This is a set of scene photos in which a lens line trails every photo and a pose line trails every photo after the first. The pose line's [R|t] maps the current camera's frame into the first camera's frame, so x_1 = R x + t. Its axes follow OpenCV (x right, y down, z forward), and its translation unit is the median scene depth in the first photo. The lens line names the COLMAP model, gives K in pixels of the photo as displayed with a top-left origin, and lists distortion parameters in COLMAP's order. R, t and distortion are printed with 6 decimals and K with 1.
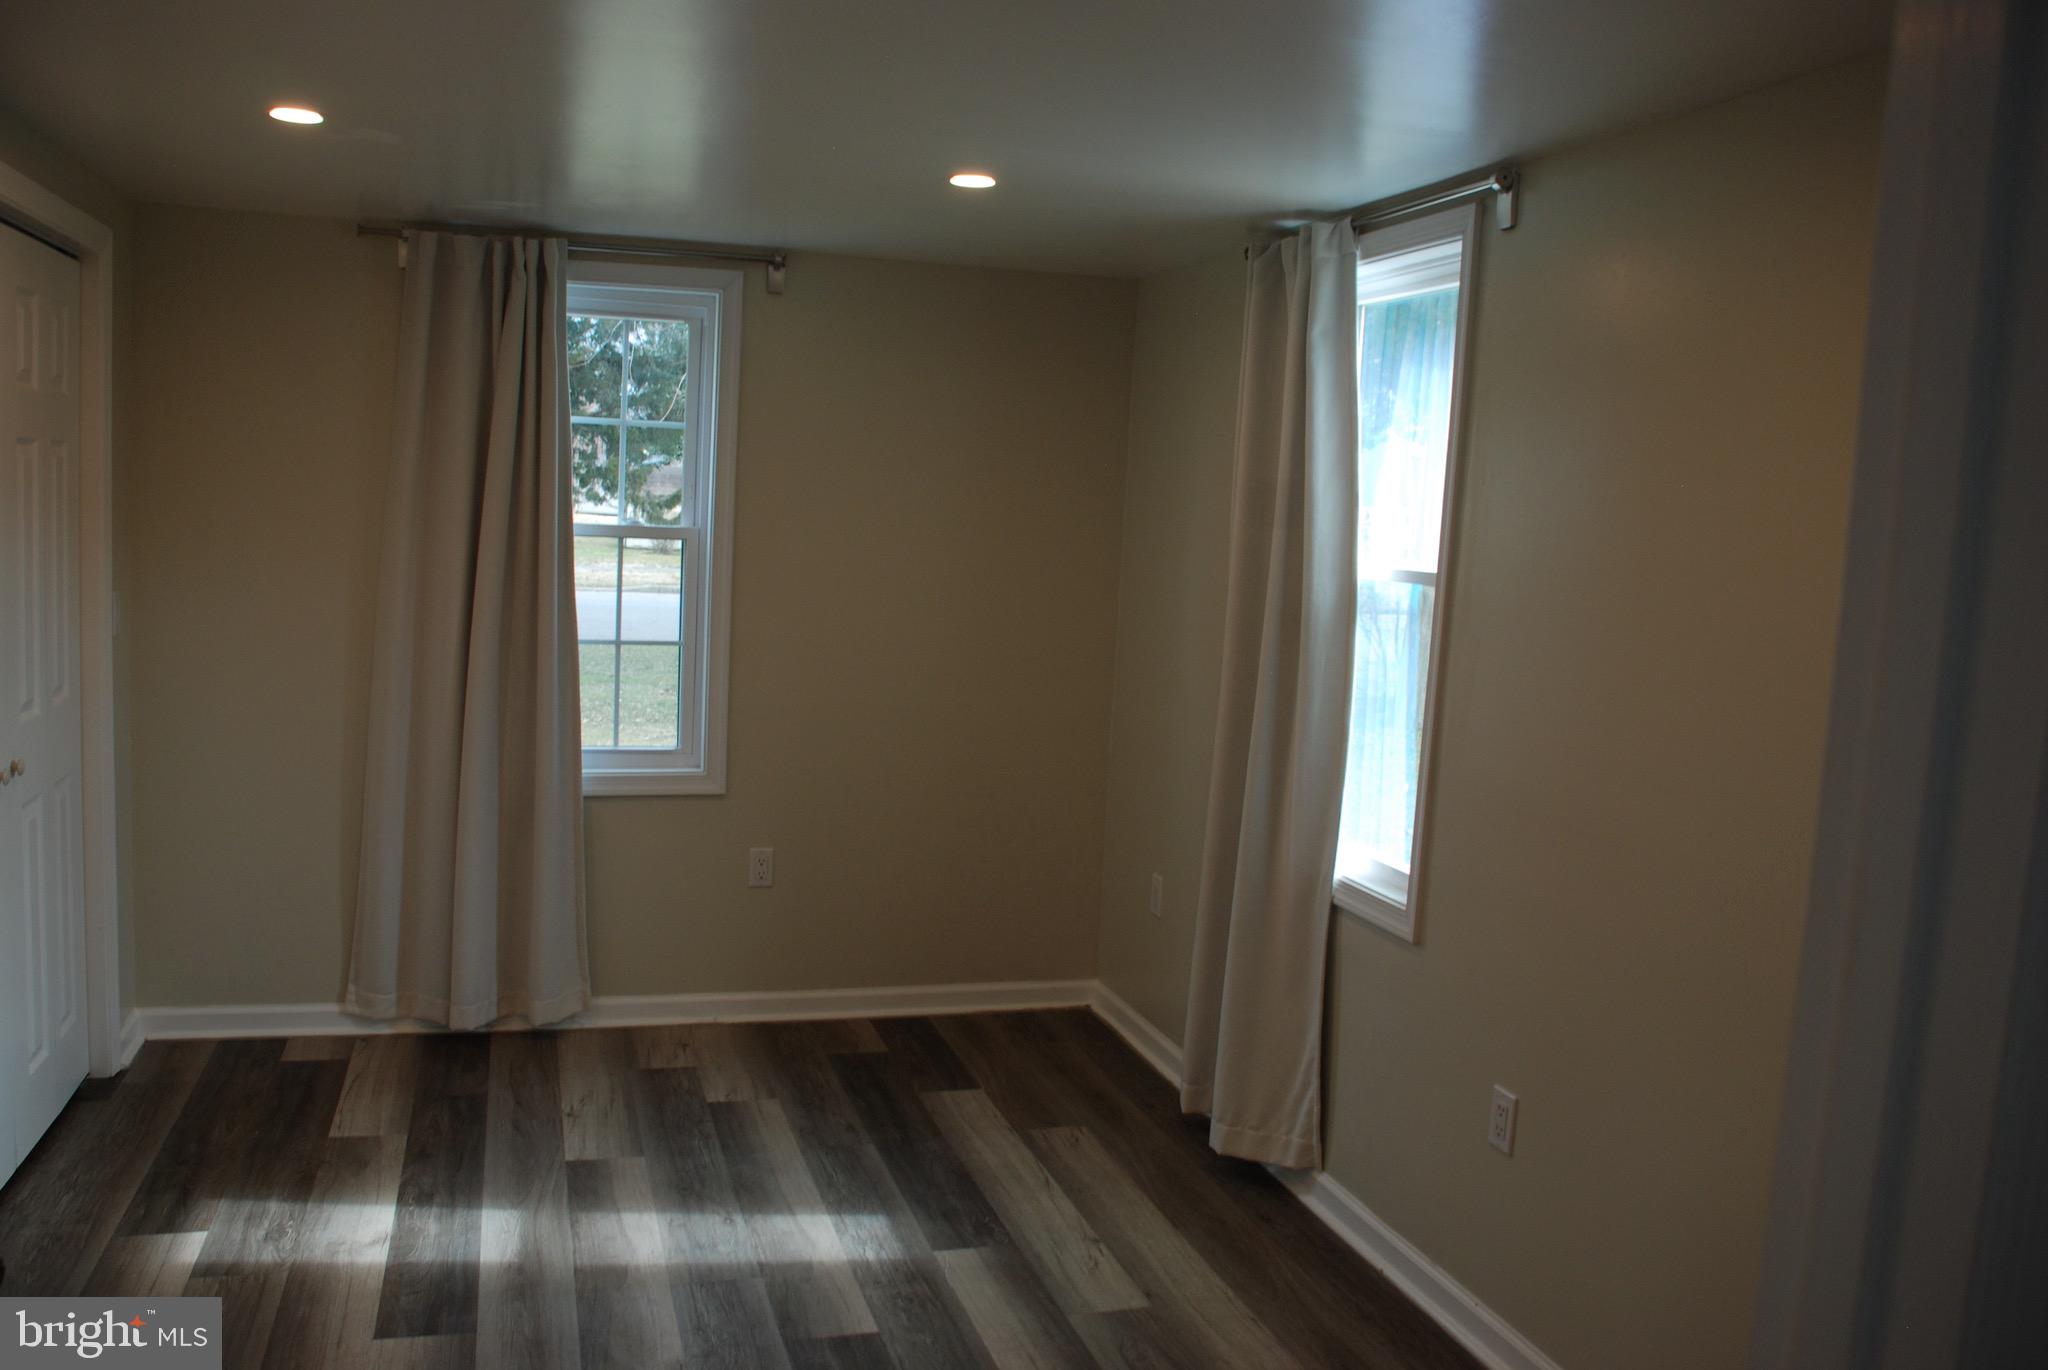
lens RADIAL K [[1620.3, 0, 1022.5], [0, 1620.3, 707.0], [0, 0, 1]] dist [-0.146456, 0.129633]
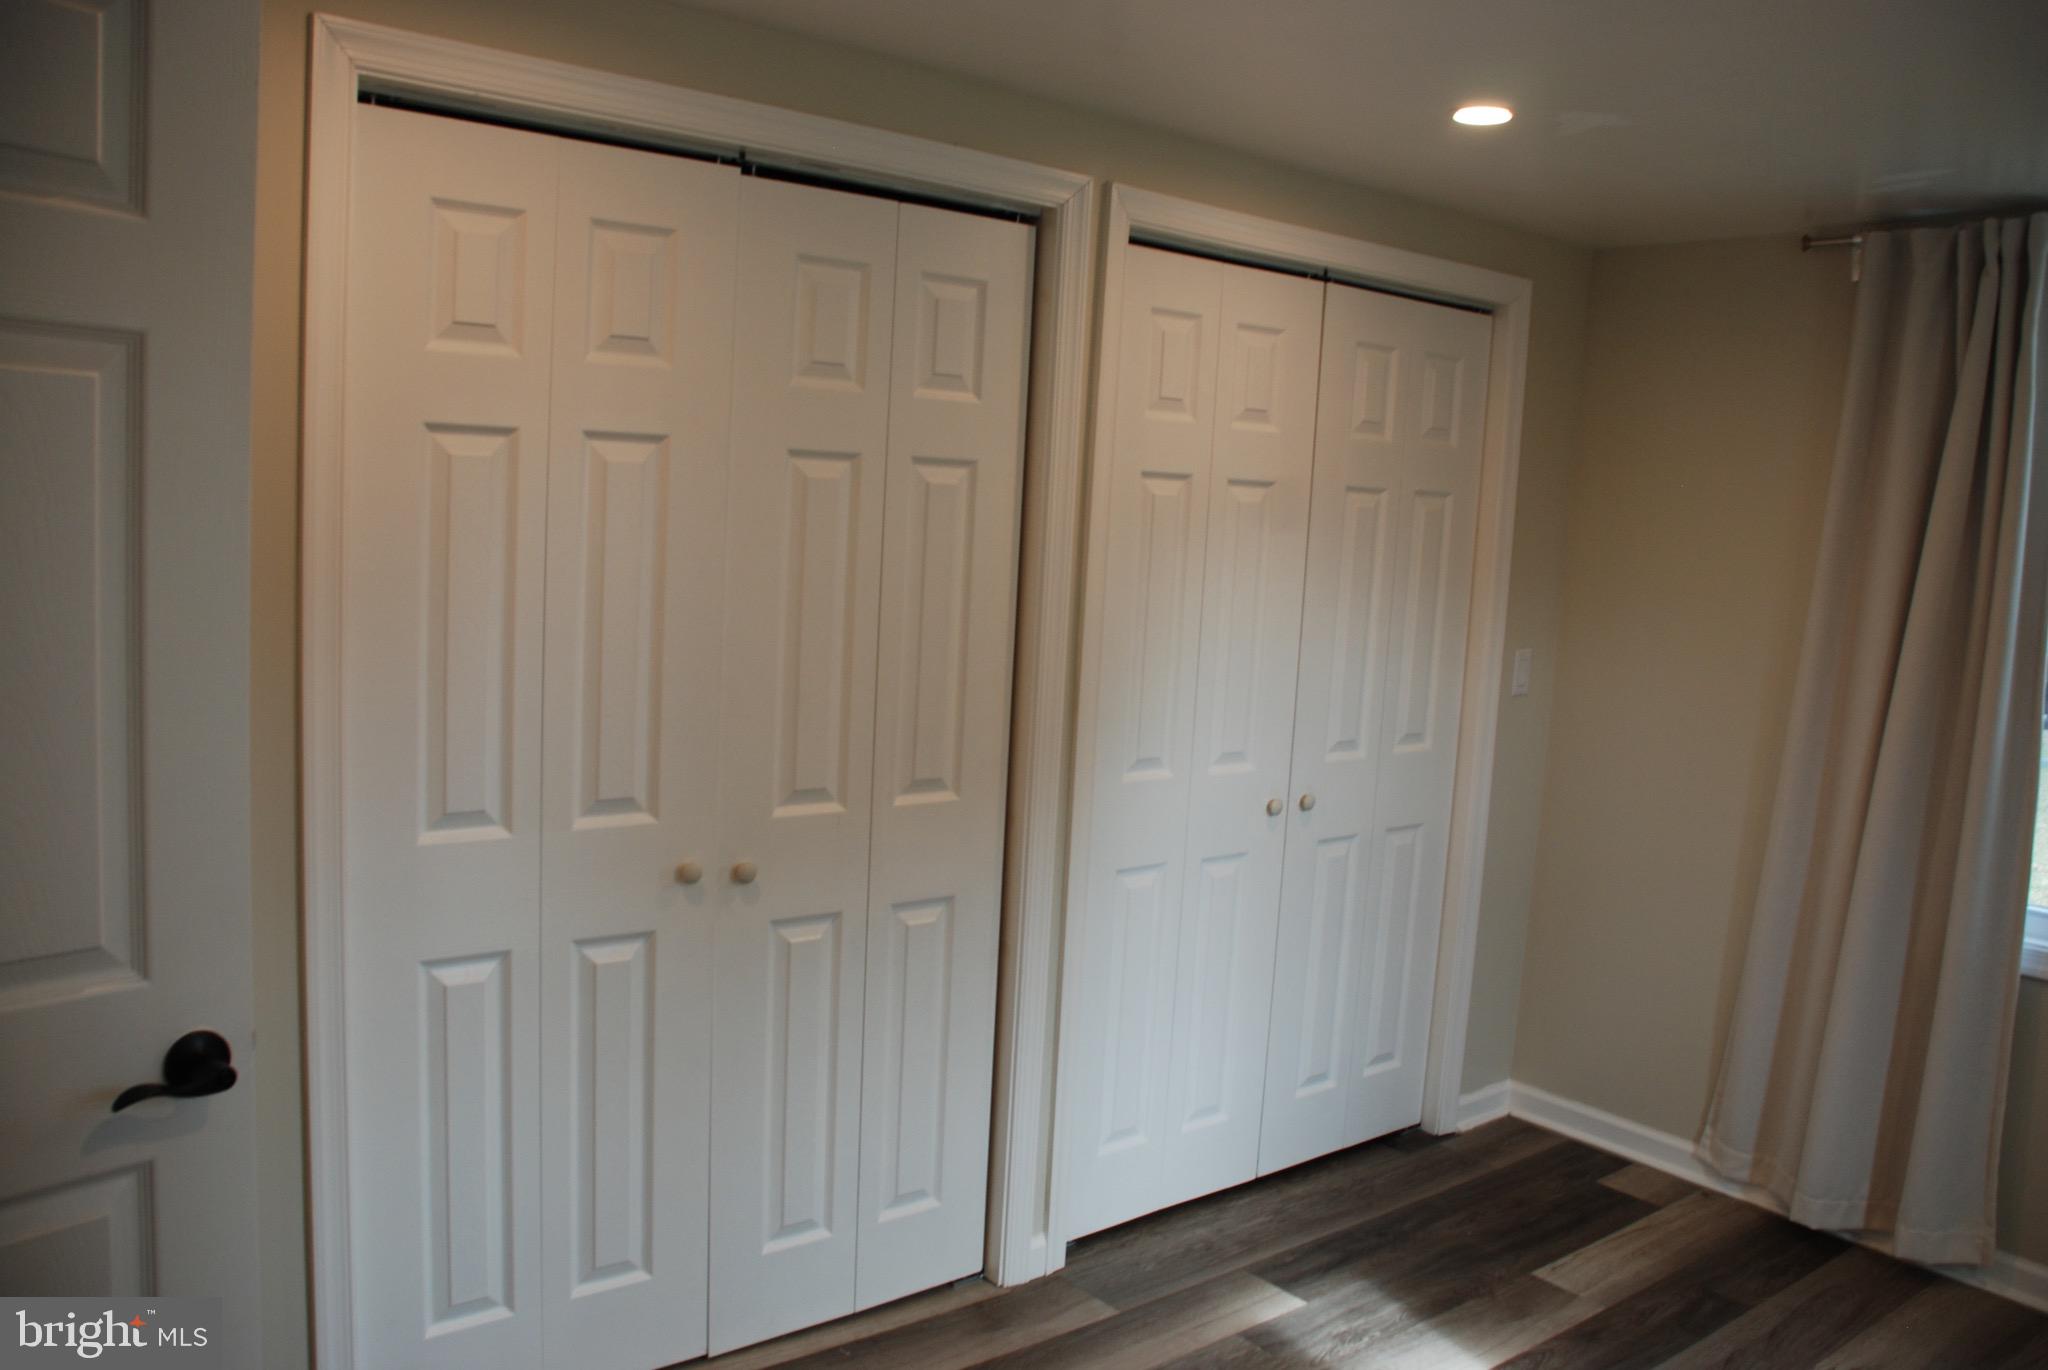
lens RADIAL K [[1620.3, 0, 1022.5], [0, 1620.3, 707.0], [0, 0, 1]] dist [-0.146456, 0.129633]
pose [[0.376723, 0.082954, -0.922604, 0.211083], [-0.142423, 0.989327, 0.030798, -0.023644], [0.915312, 0.119797, 0.384517, 0.317862]]
